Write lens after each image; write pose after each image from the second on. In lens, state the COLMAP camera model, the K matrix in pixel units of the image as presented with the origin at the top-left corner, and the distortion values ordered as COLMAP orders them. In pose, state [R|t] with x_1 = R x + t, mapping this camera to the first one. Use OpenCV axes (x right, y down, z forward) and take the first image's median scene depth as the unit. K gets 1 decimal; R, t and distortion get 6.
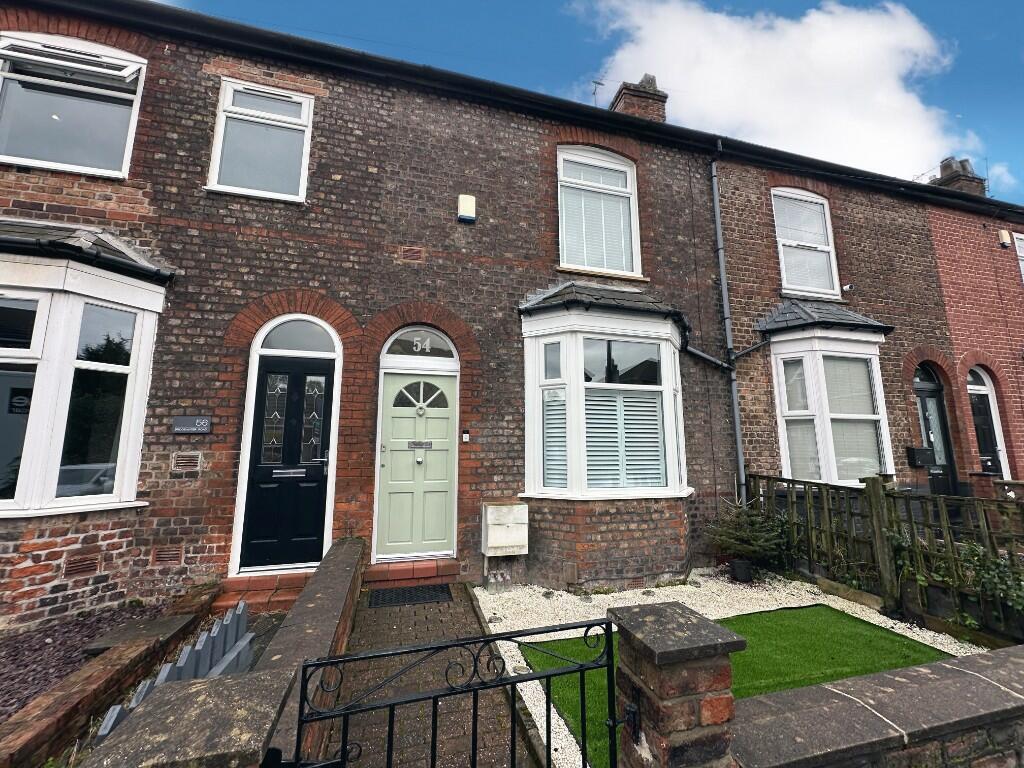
lens RADIAL K [[405.7, 0, 510.3], [0, 405.7, 387.1], [0, 0, 1]] dist [-0.004056, 0.000387]
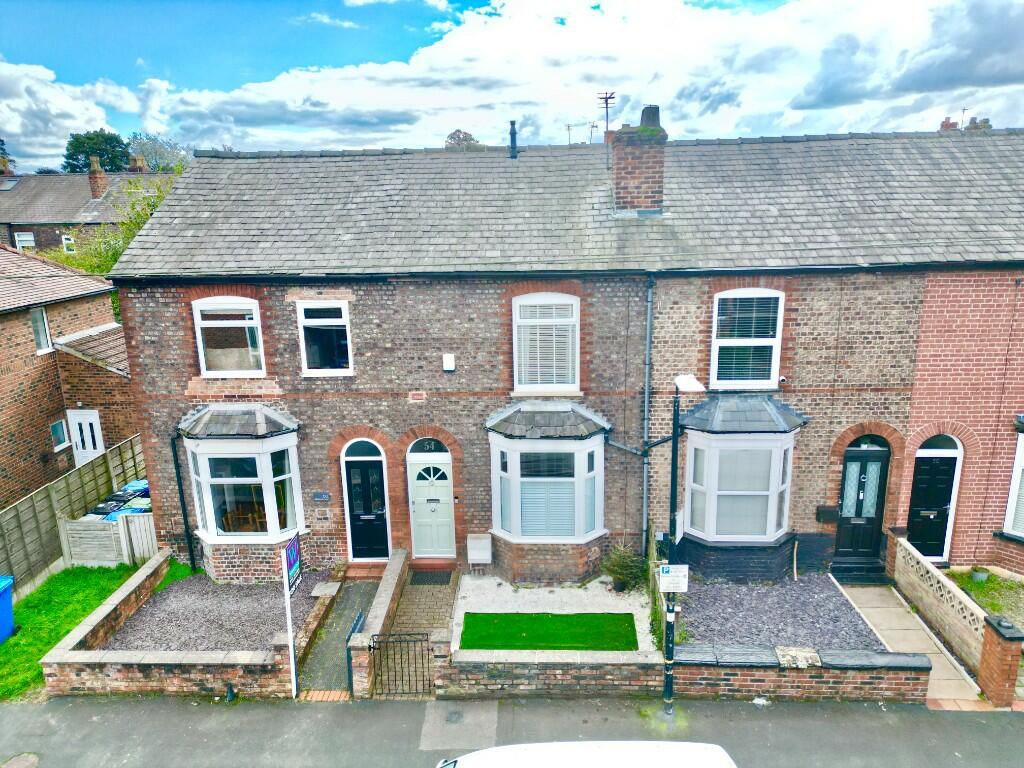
lens RADIAL K [[717.4, 0, 515.9], [0, 717.4, 377.3], [0, 0, 1]] dist [0.055661, -0.038792]
pose [[0.955326, 0.055931, -0.290212, 0.977031], [0.065256, 0.917781, 0.391689, -1.517871], [0.288259, -0.393129, 0.873130, -1.380210]]
